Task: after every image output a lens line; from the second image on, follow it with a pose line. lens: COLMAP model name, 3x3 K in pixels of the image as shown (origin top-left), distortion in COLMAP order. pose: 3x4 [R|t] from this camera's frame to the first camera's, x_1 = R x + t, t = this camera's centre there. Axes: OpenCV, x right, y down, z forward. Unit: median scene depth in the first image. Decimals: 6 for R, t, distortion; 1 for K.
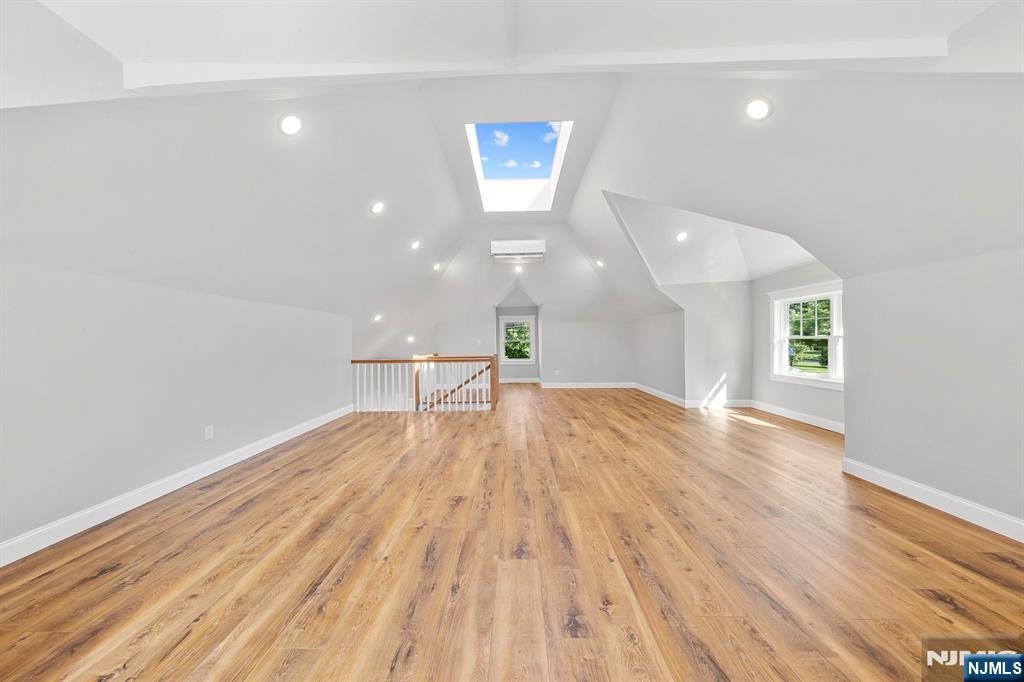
lens RADIAL K [[325.7, 0, 512.0], [0, 325.7, 341.0], [0, 0, 1]] dist [-0.000089, -0.000017]
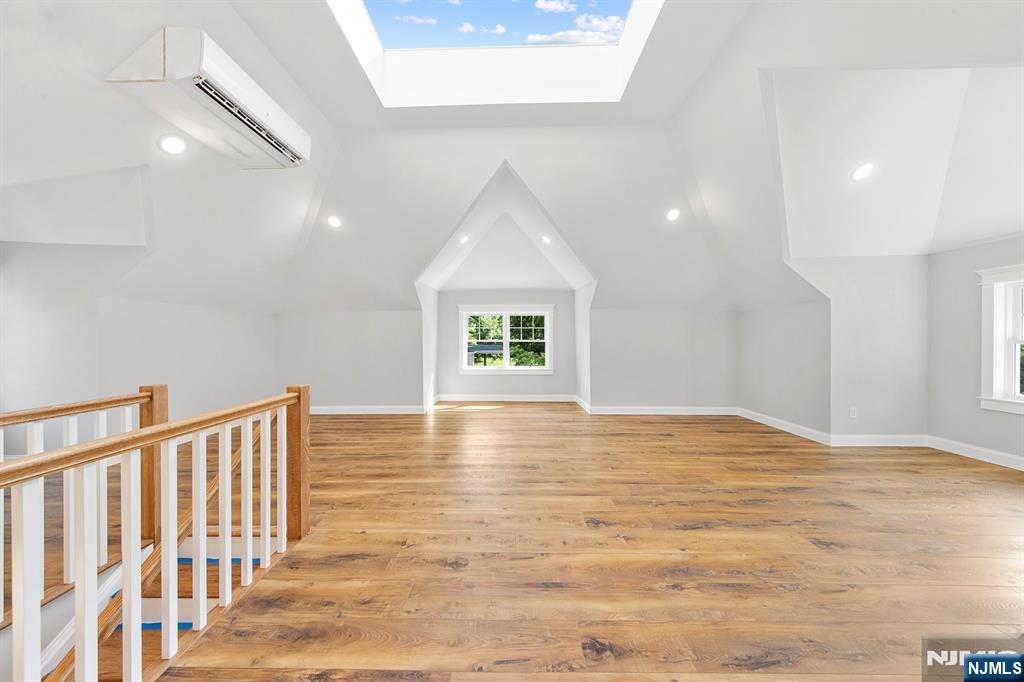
lens RADIAL K [[316.8, 0, 512.8], [0, 316.8, 337.8], [0, 0, 1]] dist [-0.000938, -0.000052]
pose [[-0.001283, 0.022333, 0.999750, -0.604822], [-0.004041, 0.999742, -0.022338, 0.008575], [-0.999991, -0.004069, -0.001193, 1.133778]]
